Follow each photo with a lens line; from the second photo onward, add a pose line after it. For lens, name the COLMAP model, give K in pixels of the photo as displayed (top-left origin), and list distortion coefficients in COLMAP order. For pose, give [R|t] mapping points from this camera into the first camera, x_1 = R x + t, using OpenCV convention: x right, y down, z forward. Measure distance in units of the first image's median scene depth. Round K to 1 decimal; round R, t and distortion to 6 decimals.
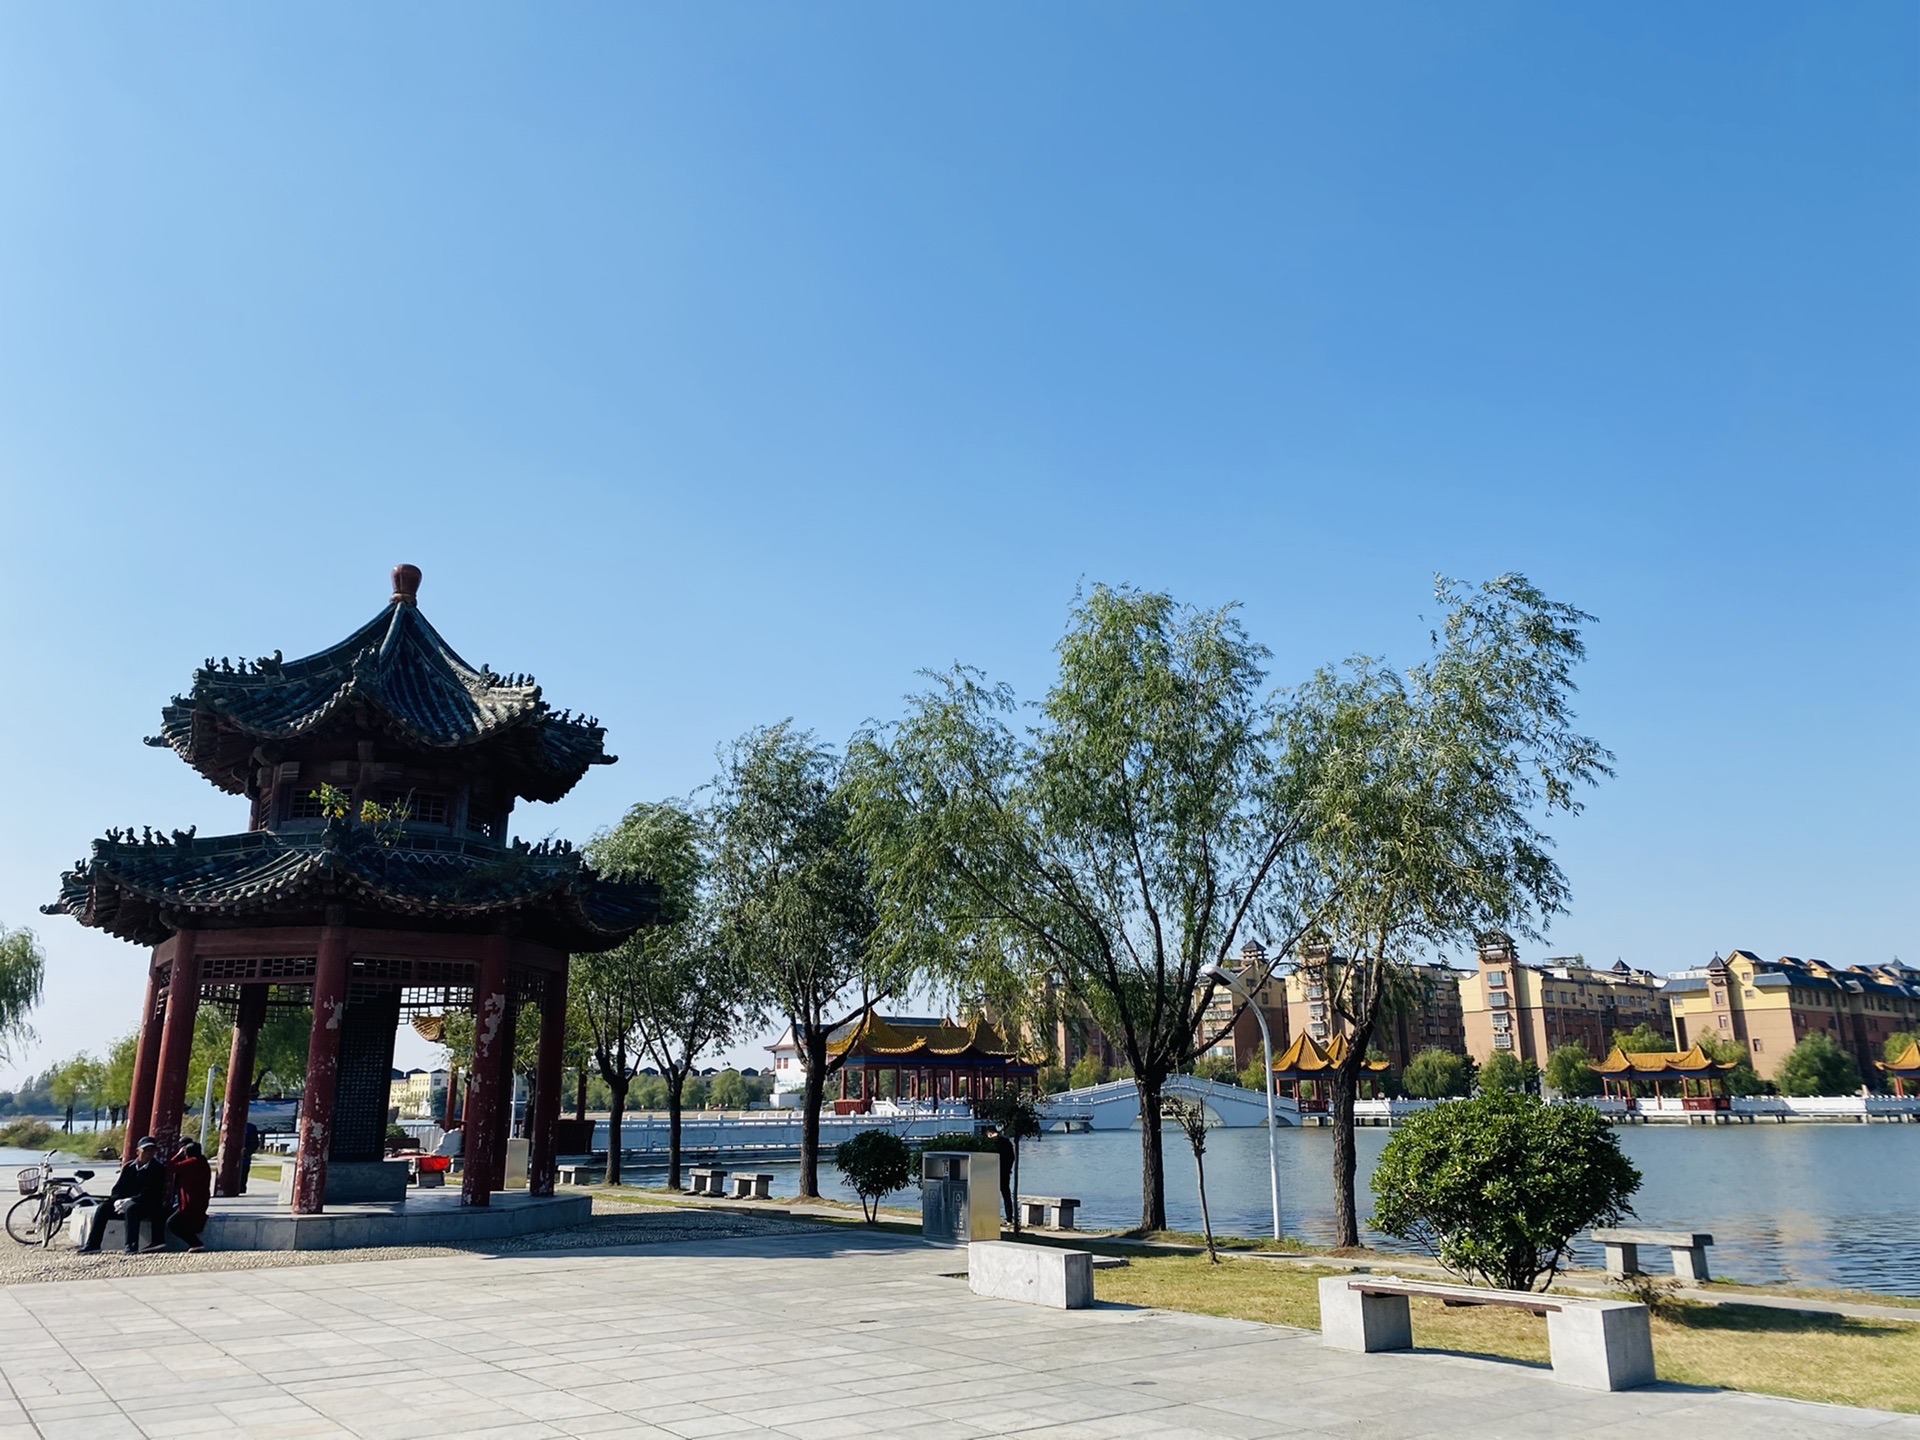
lens RADIAL K [[1497.8, 0, 956.6], [0, 1497.8, 708.1], [0, 0, 1]] dist [0.005447, 0.063992]
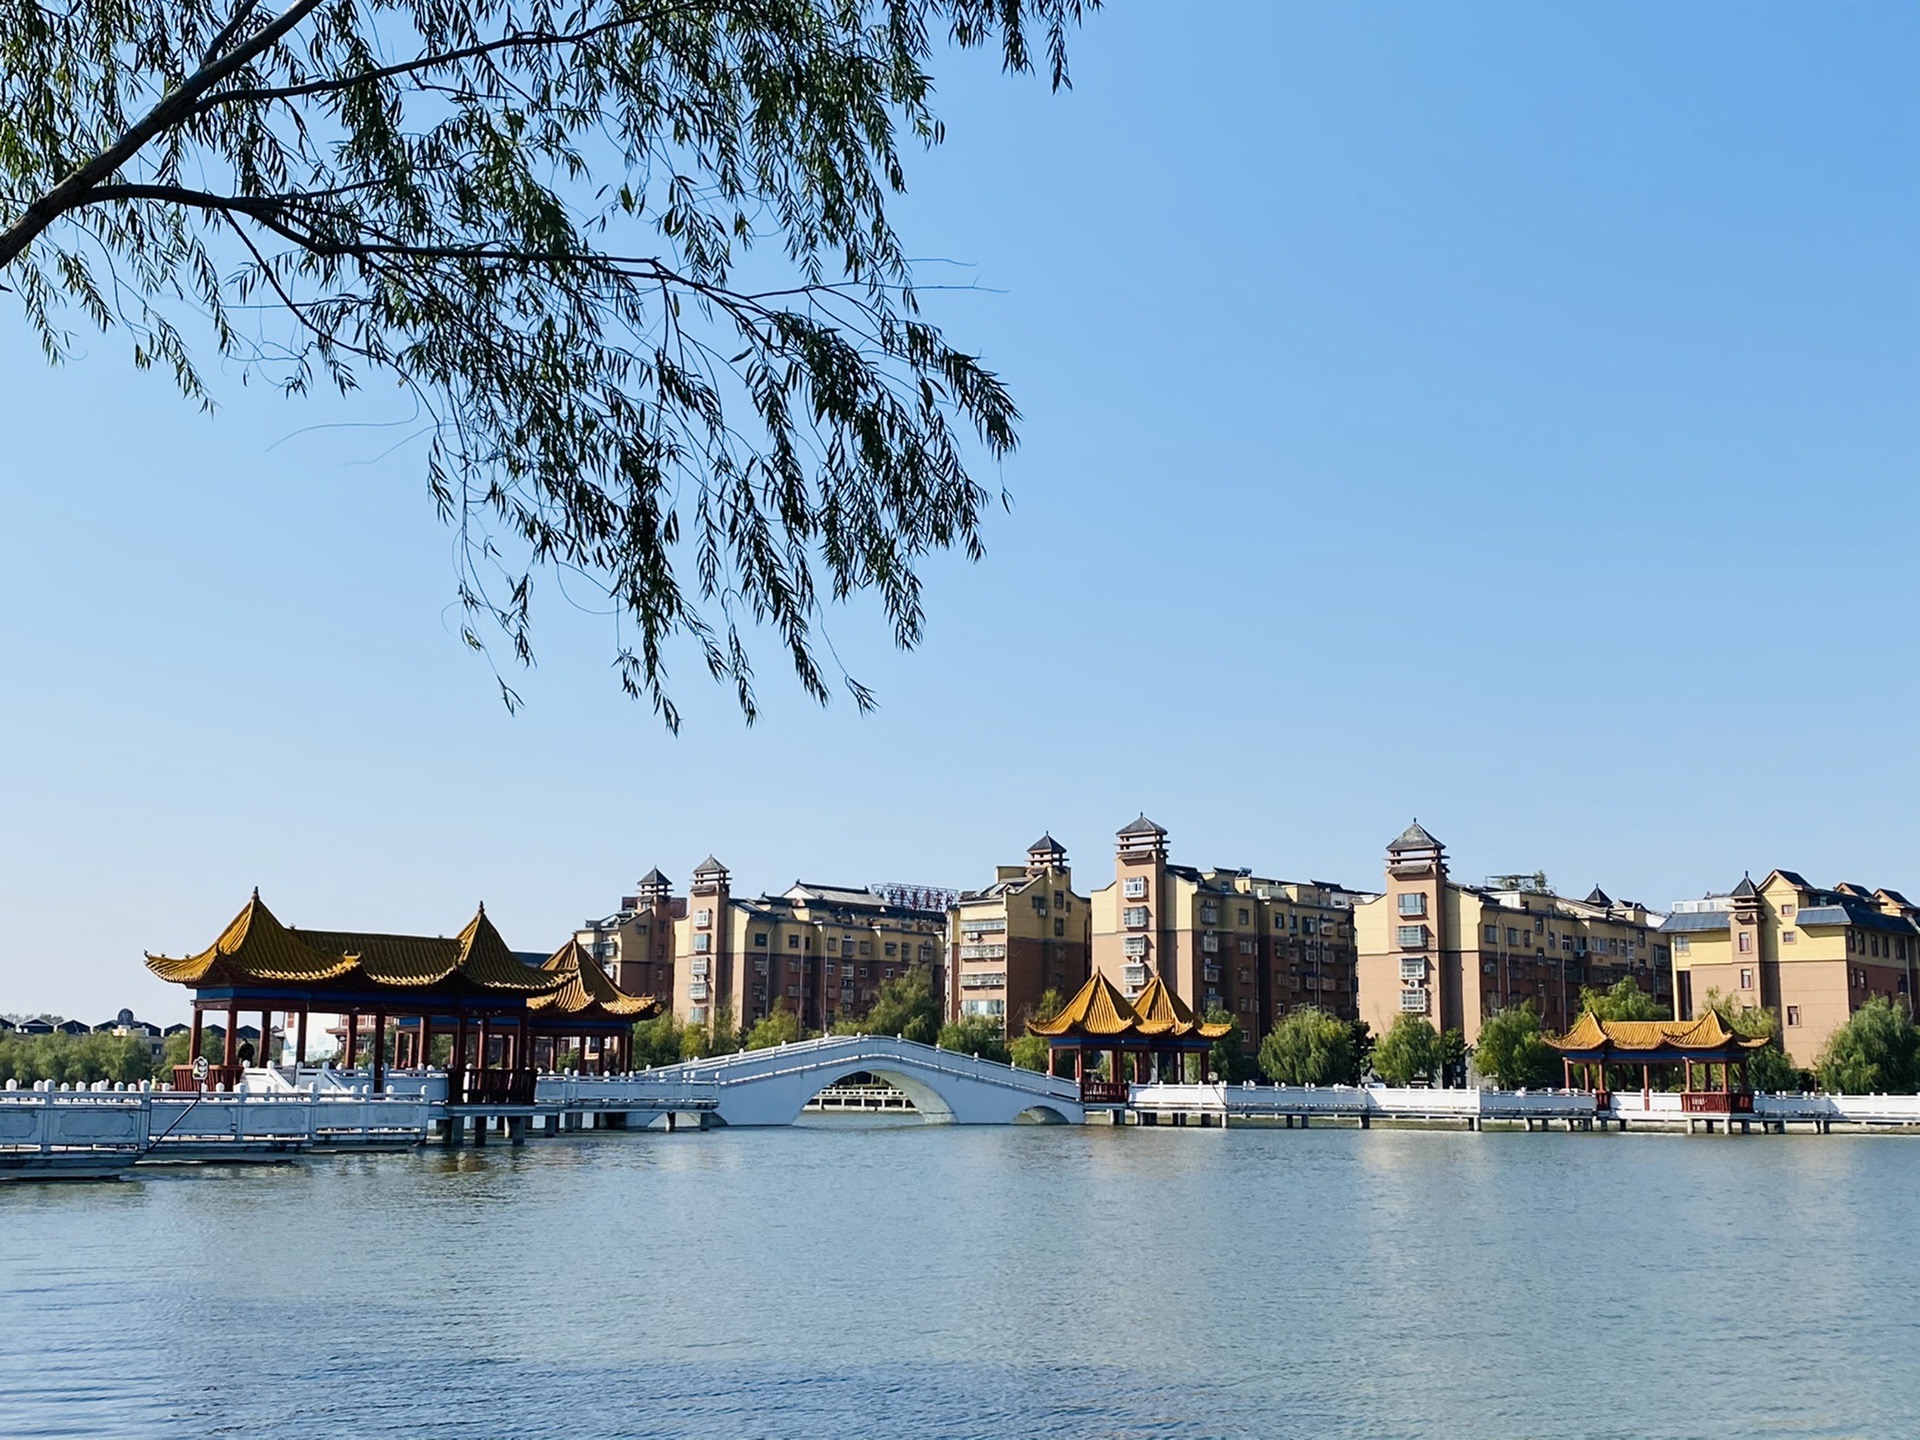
lens RADIAL K [[2246.6, 0, 958.4], [0, 2246.6, 723.0], [0, 0, 1]] dist [0.100616, 0.000000]
pose [[0.989669, 0.041754, 0.137158, 0.037449], [-0.054829, 0.994157, 0.092978, 0.027292], [-0.132474, -0.099538, 0.986176, 0.097279]]
